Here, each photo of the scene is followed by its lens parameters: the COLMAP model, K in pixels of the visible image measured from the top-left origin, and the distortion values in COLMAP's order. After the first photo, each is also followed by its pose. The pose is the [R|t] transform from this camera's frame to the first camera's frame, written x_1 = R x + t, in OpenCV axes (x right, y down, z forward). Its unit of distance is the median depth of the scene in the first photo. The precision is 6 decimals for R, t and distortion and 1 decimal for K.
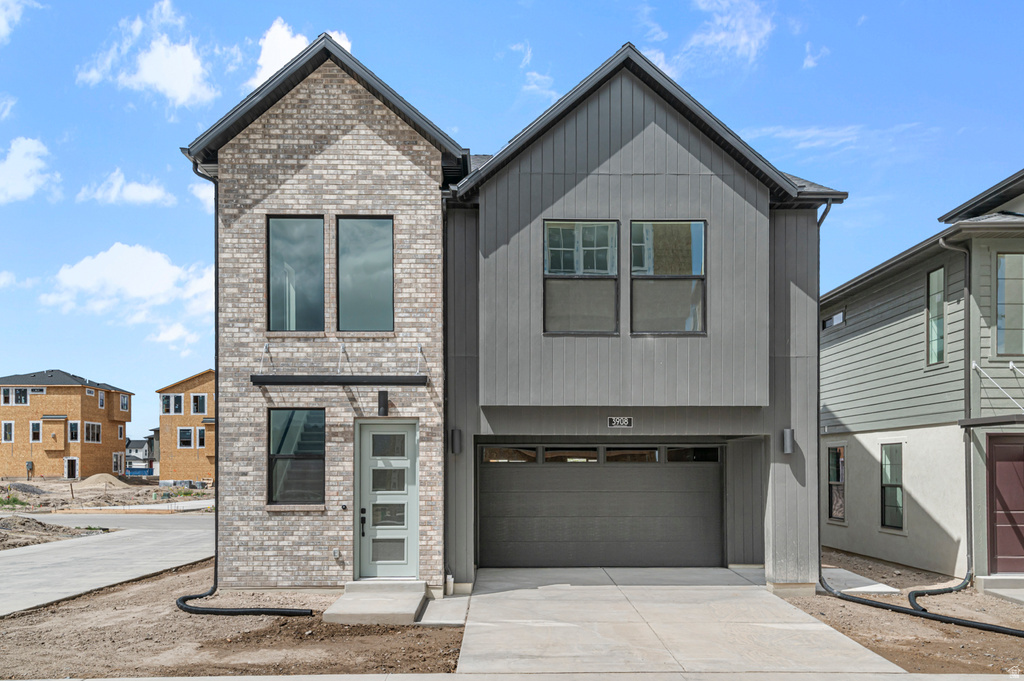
lens RADIAL K [[788.2, 0, 512.0], [0, 788.2, 340.5], [0, 0, 1]] dist [0.039791, -0.000149]
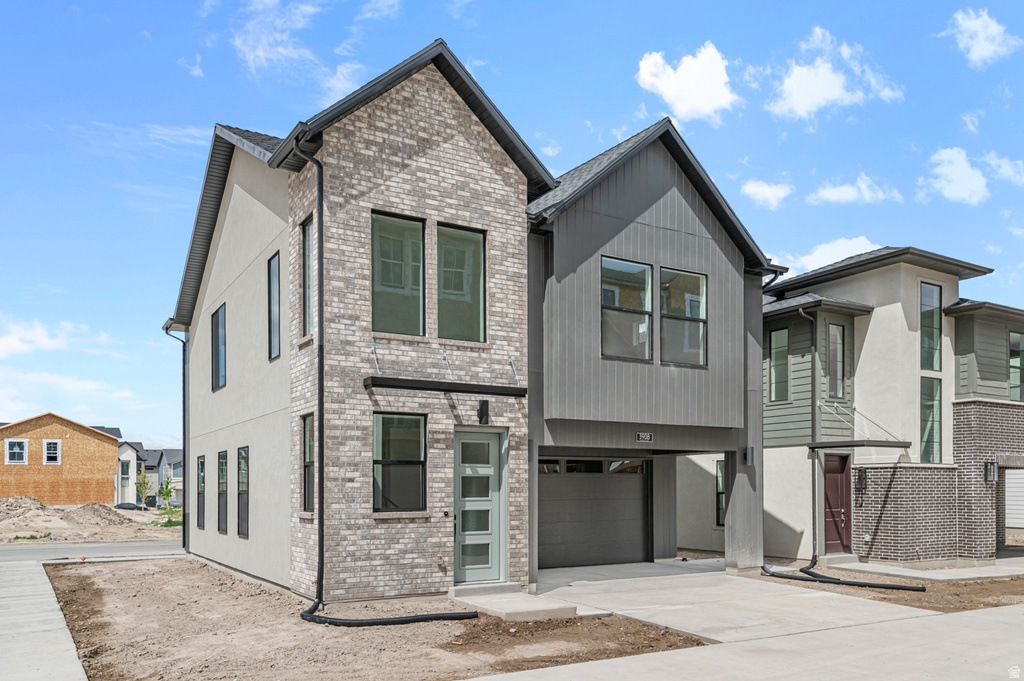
lens RADIAL K [[797.8, 0, 513.4], [0, 797.8, 353.2], [0, 0, 1]] dist [0.040681, 0.002592]
pose [[0.861600, 0.082162, 0.500894, -0.641512], [-0.077583, 0.996534, -0.030010, 0.030484], [-0.501624, -0.013004, 0.864988, 0.078788]]
